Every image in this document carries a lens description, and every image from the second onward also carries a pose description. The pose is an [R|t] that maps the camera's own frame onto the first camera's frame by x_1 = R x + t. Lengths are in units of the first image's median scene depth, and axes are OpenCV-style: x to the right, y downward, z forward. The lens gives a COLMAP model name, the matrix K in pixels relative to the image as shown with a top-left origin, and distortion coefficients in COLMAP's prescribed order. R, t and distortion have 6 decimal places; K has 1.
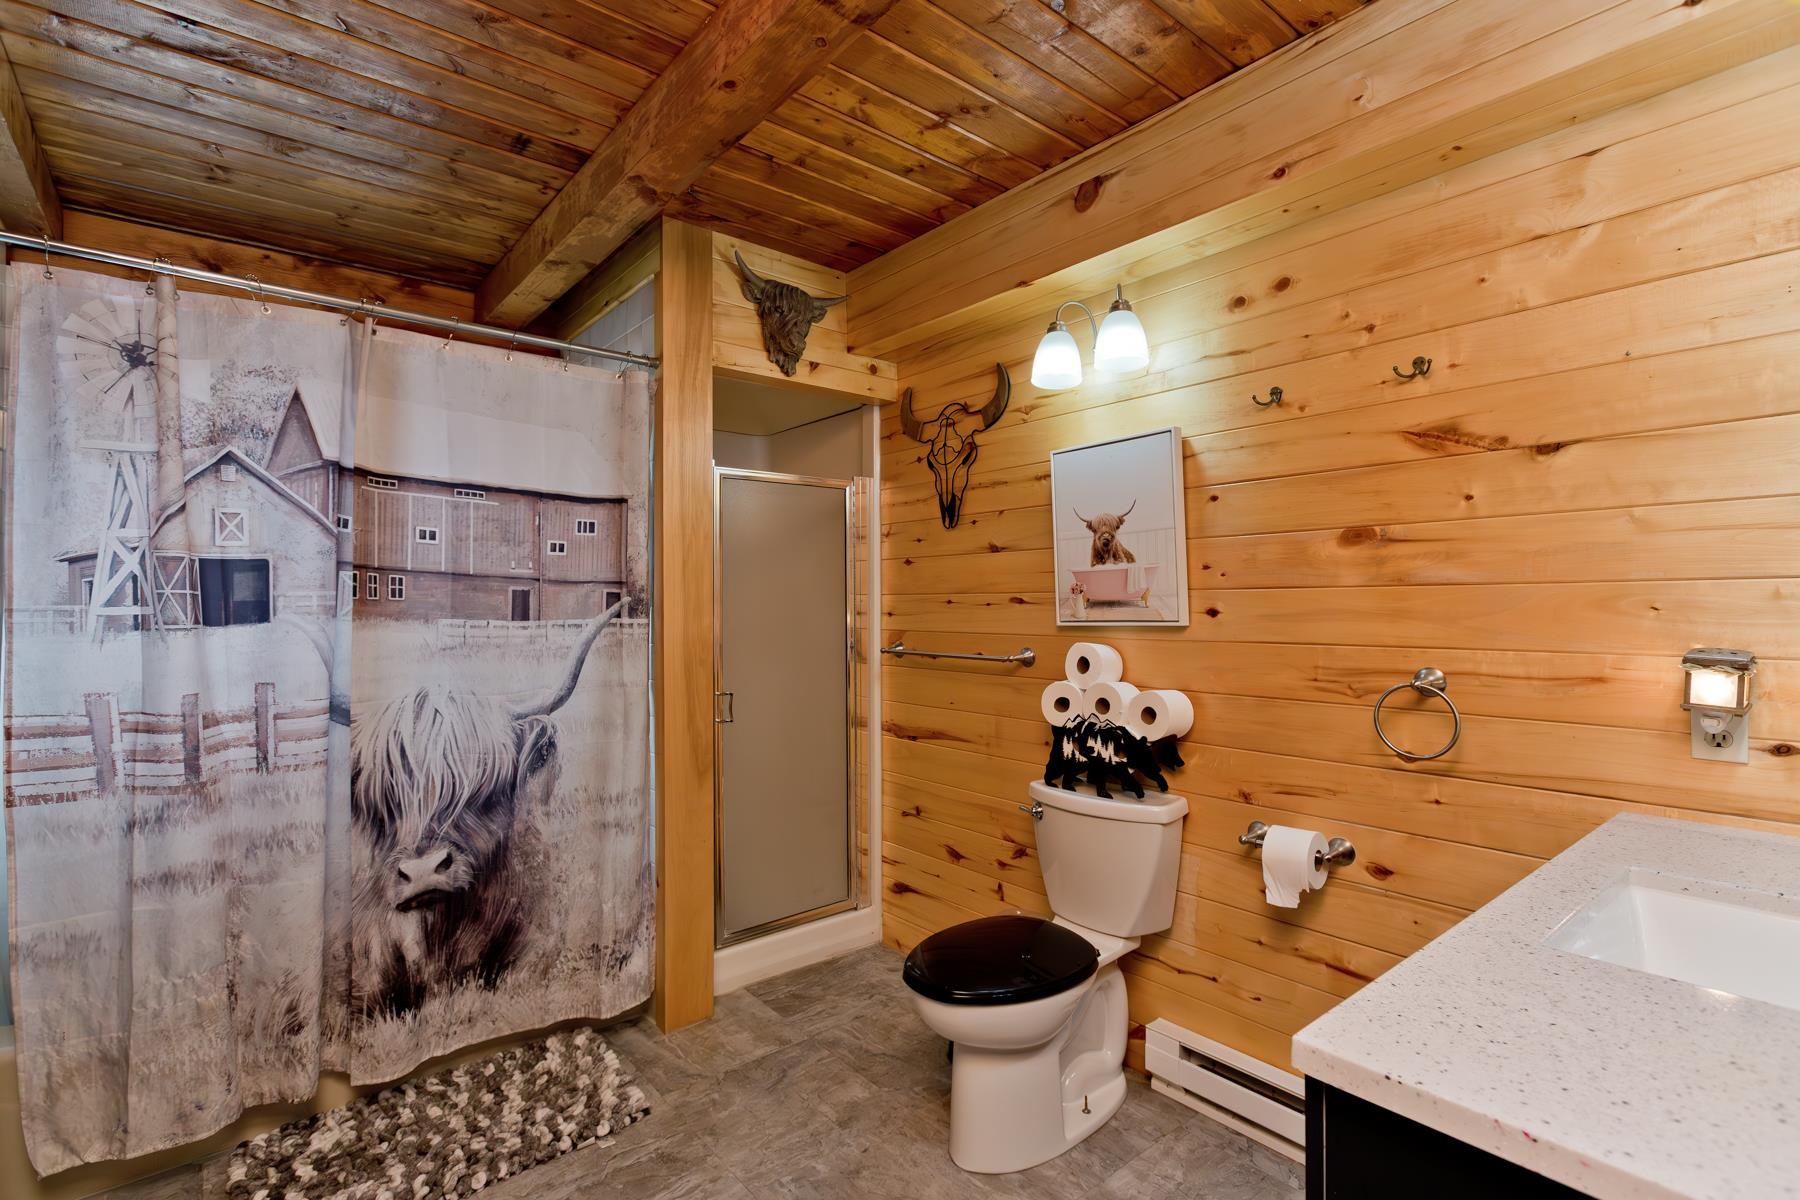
lens RADIAL K [[839.0, 0, 900.0], [0, 839.0, 600.0], [0, 0, 1]] dist [-0.012300, 0.000805]
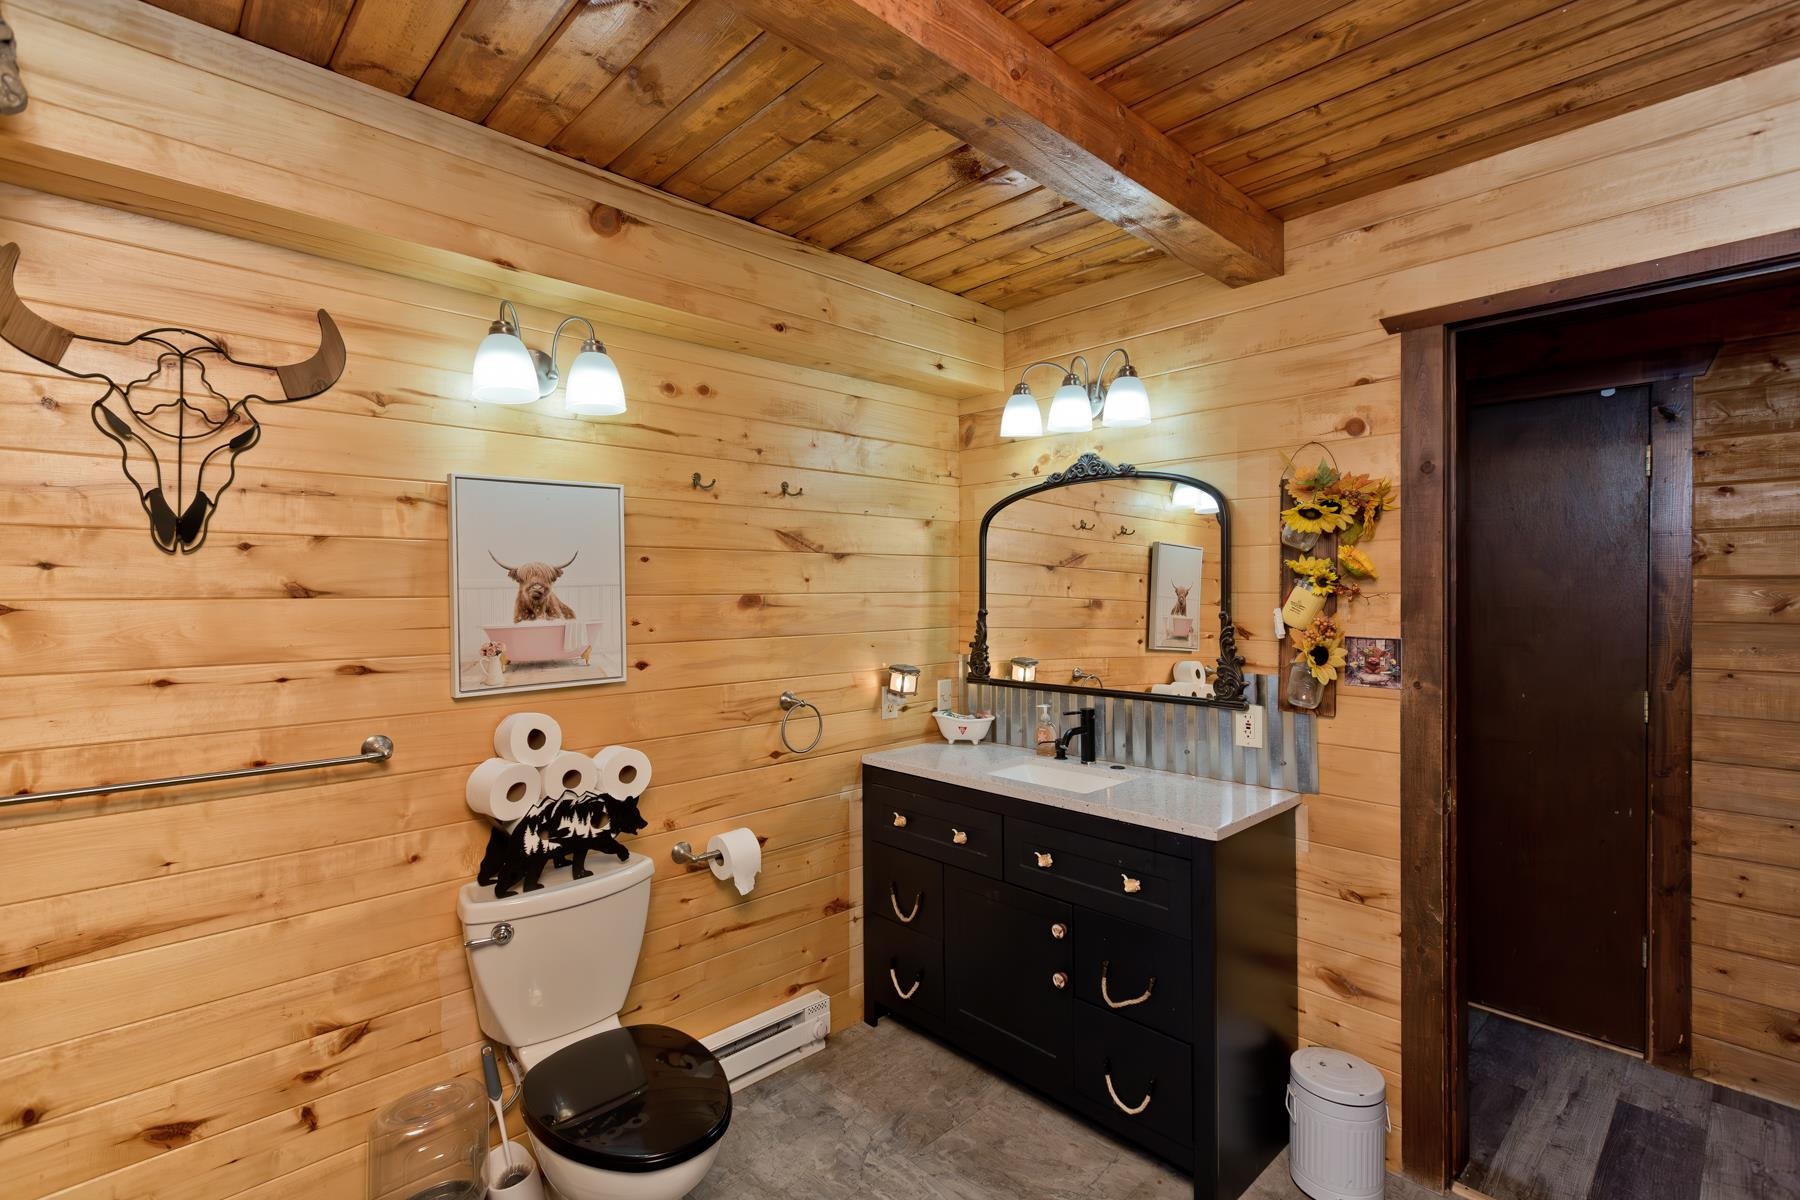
lens RADIAL K [[831.6, 0, 895.6], [0, 831.6, 591.6], [0, 0, 1]] dist [0.004432, -0.000655]
pose [[-0.078425, -0.001055, 0.996919, -0.680957], [-0.004260, 0.999991, 0.000723, -0.077949], [-0.996911, -0.004190, -0.078429, 0.724650]]
